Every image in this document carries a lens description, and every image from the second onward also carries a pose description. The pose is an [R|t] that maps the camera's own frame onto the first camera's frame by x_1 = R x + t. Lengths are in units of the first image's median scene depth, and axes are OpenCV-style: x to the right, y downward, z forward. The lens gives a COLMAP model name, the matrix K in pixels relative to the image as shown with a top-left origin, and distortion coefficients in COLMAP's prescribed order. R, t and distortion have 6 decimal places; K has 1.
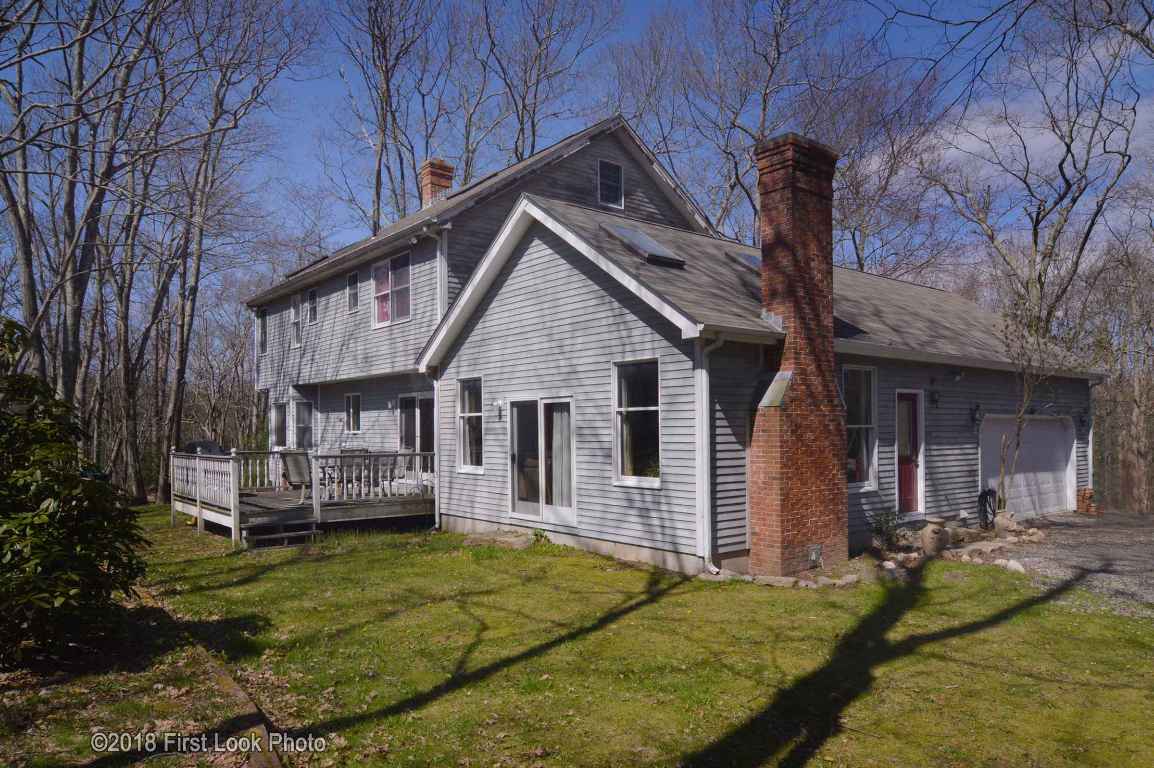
lens RADIAL K [[743.4, 0, 619.0], [0, 743.4, 421.4], [0, 0, 1]] dist [-0.003185, -0.005311]
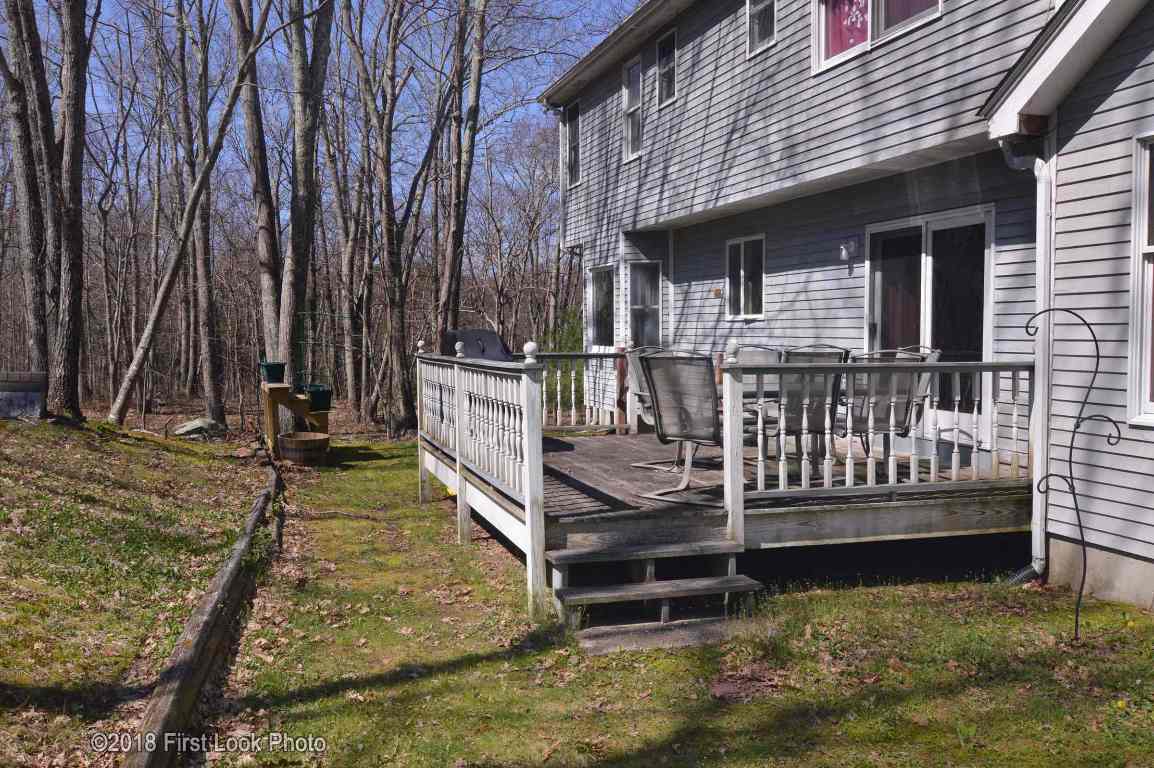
lens RADIAL K [[902.5, 0, 583.2], [0, 902.5, 387.2], [0, 0, 1]] dist [0.003028, -0.000533]
pose [[0.914678, 0.028564, -0.403174, -0.241508], [-0.000070, 0.997511, 0.070512, 0.020741], [0.404184, -0.064467, 0.912403, 0.462414]]
